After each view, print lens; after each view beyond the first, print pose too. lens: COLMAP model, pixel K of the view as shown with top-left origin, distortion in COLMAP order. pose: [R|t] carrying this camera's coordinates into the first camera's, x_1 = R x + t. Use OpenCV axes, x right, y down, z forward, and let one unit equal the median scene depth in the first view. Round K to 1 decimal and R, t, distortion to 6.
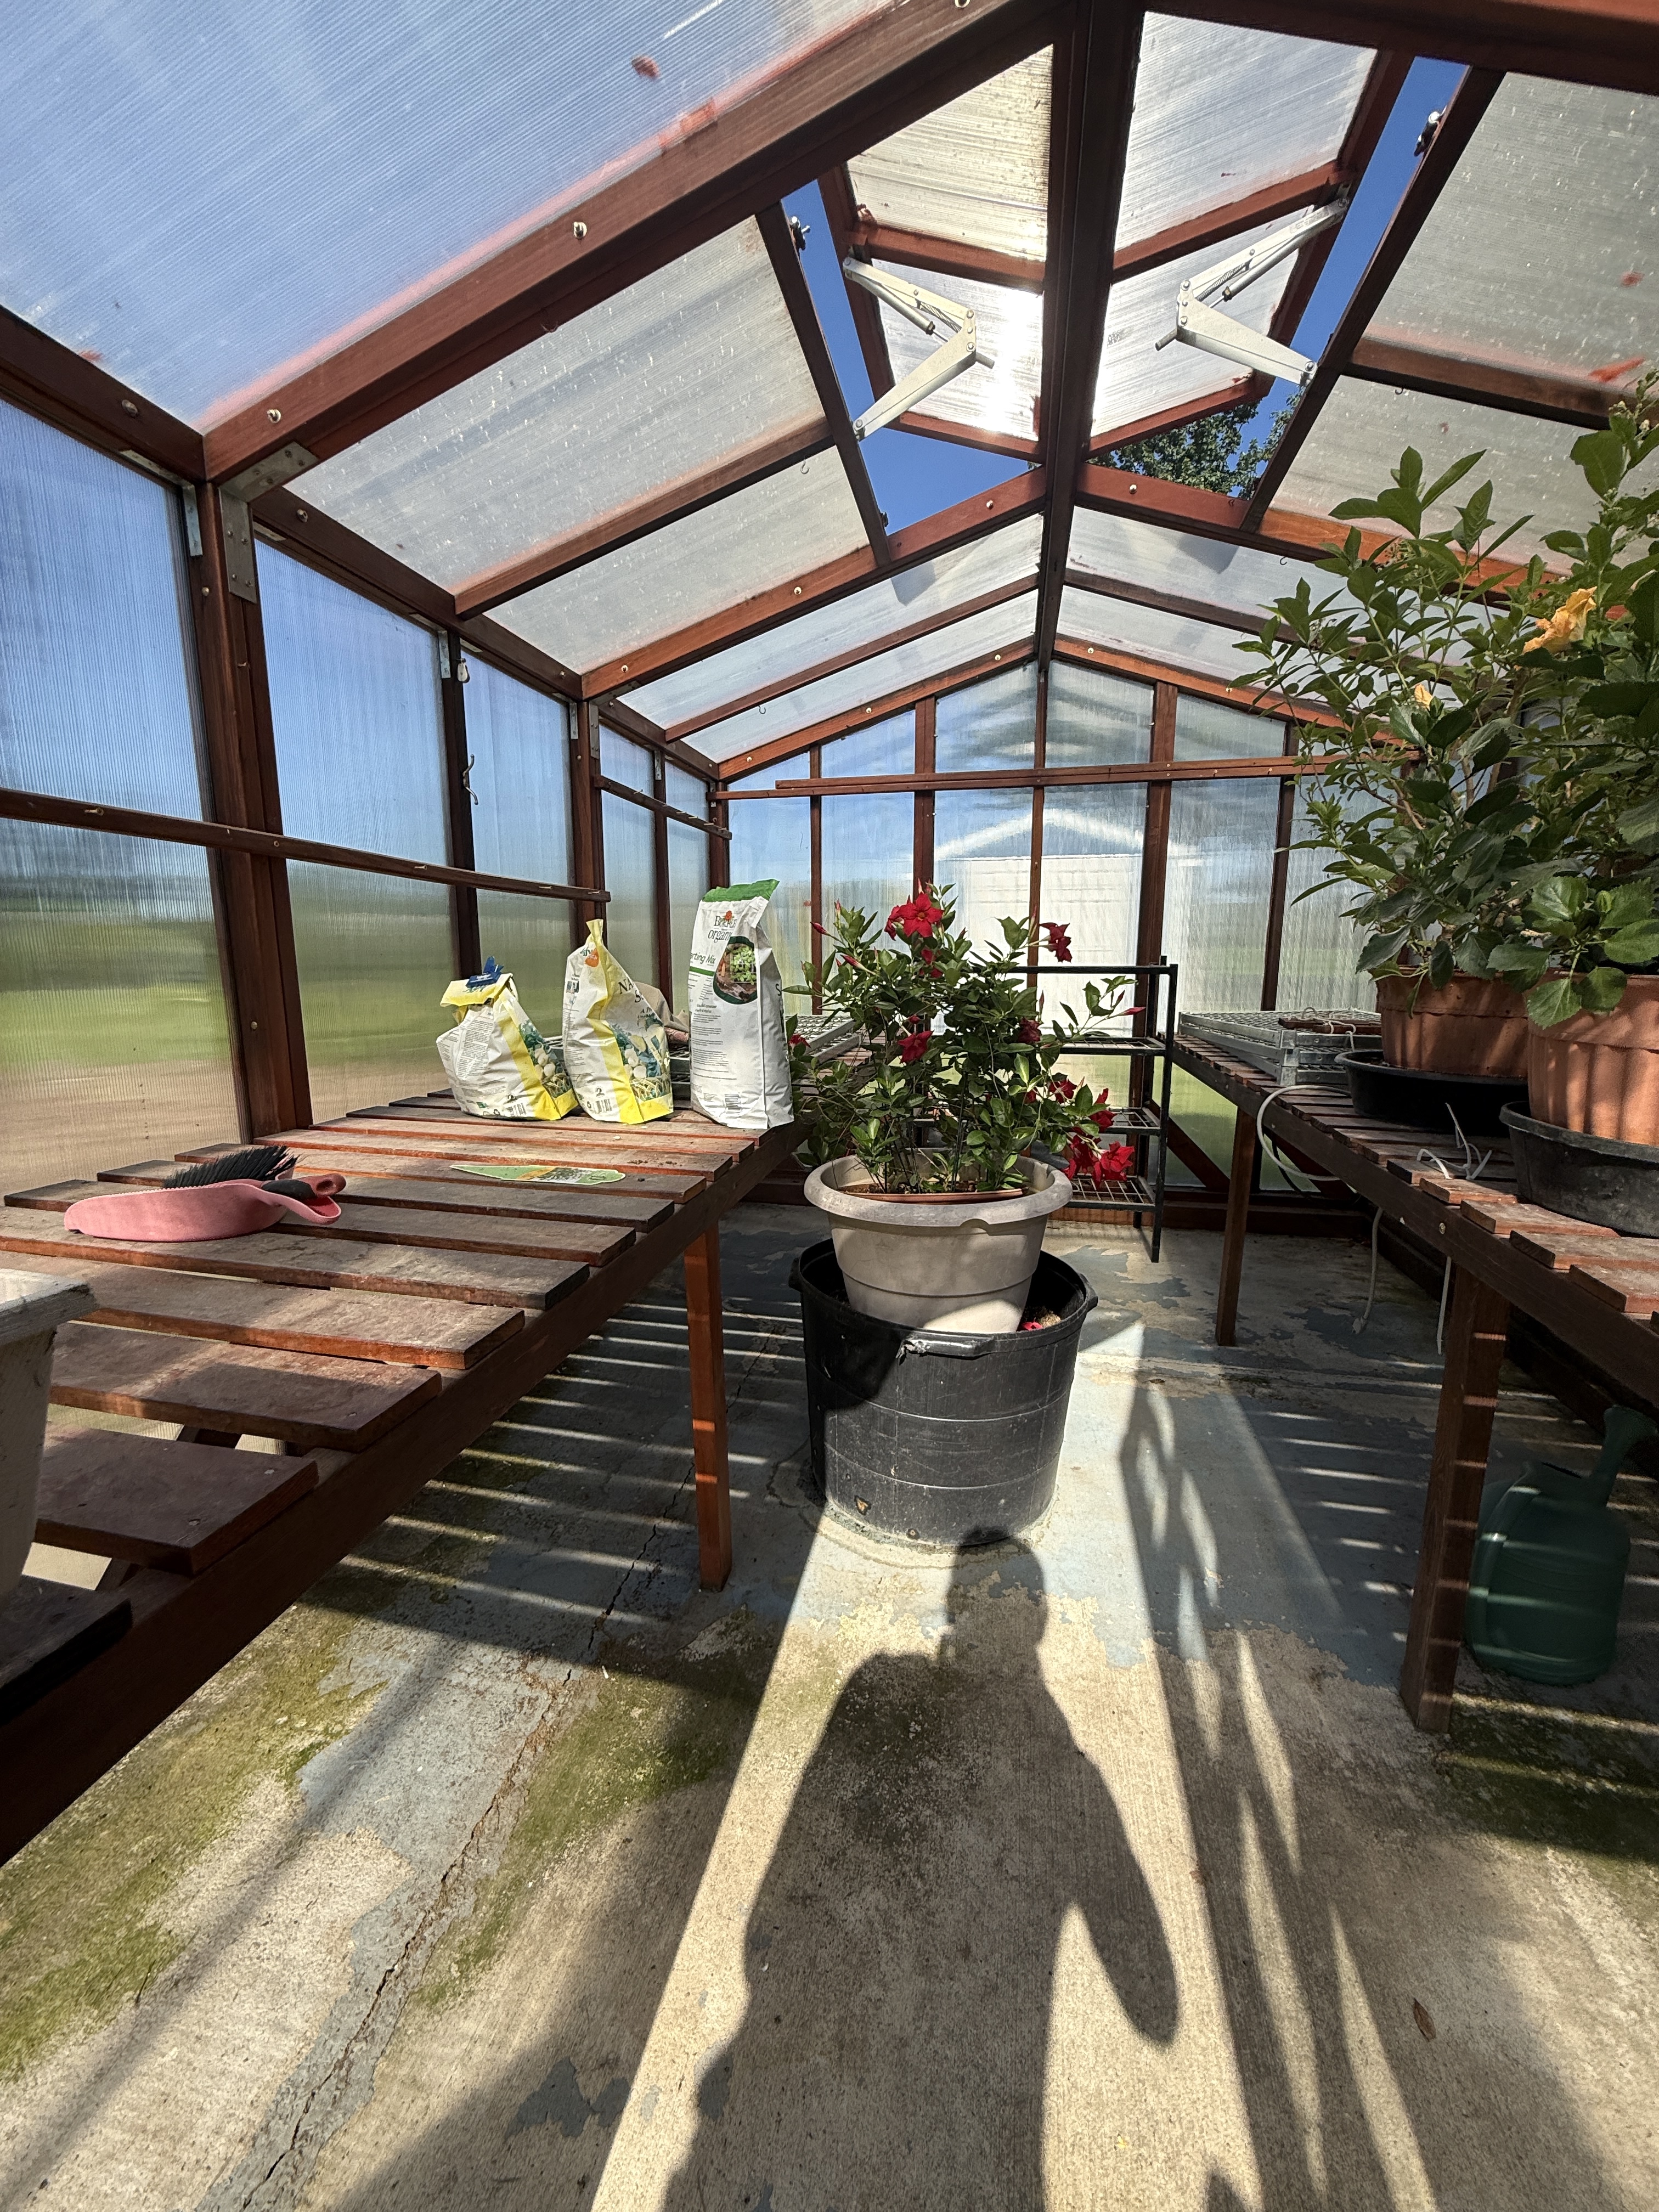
lens RADIAL K [[880.9, 0, 822.4], [0, 880.9, 1103.4], [0, 0, 1]] dist [-0.000069, 0.000398]
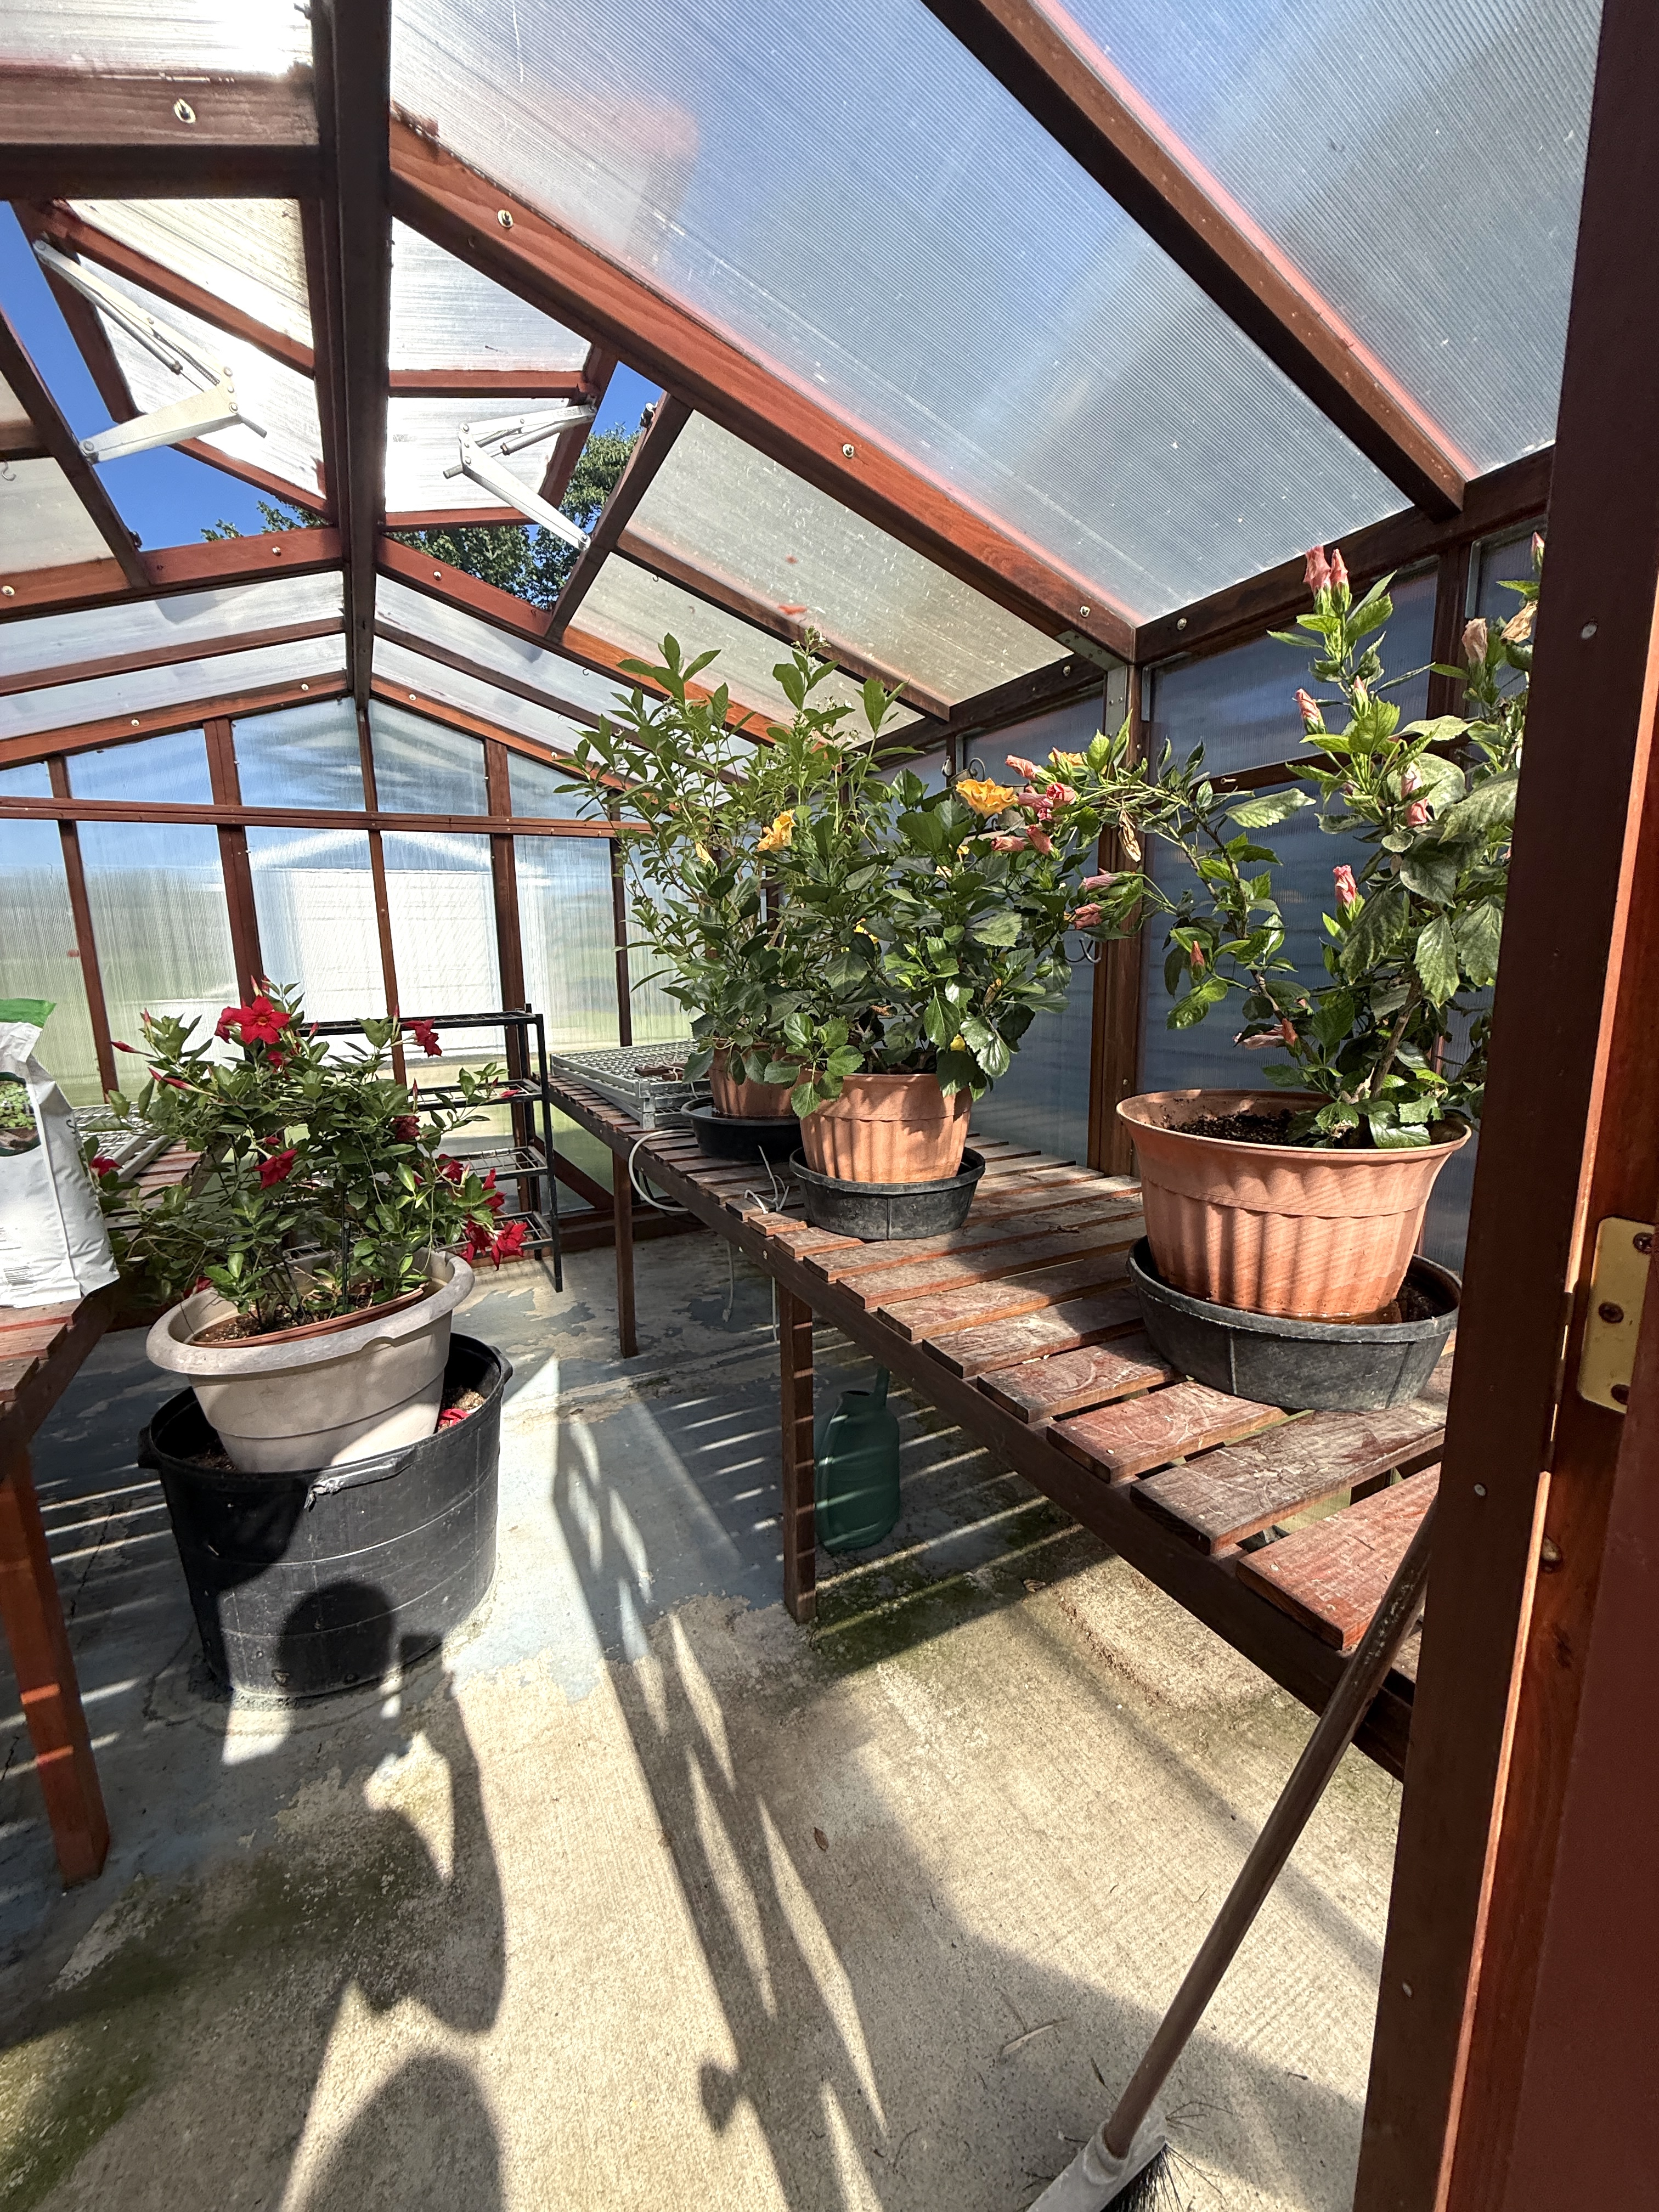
lens RADIAL K [[880.9, 0, 835.9], [0, 880.9, 1109.0], [0, 0, 1]] dist [-0.000069, 0.000398]
pose [[0.765593, -0.121880, 0.631674, -0.020297], [0.120372, 0.991688, 0.045453, -0.091945], [-0.631963, 0.041238, 0.773900, -0.077799]]
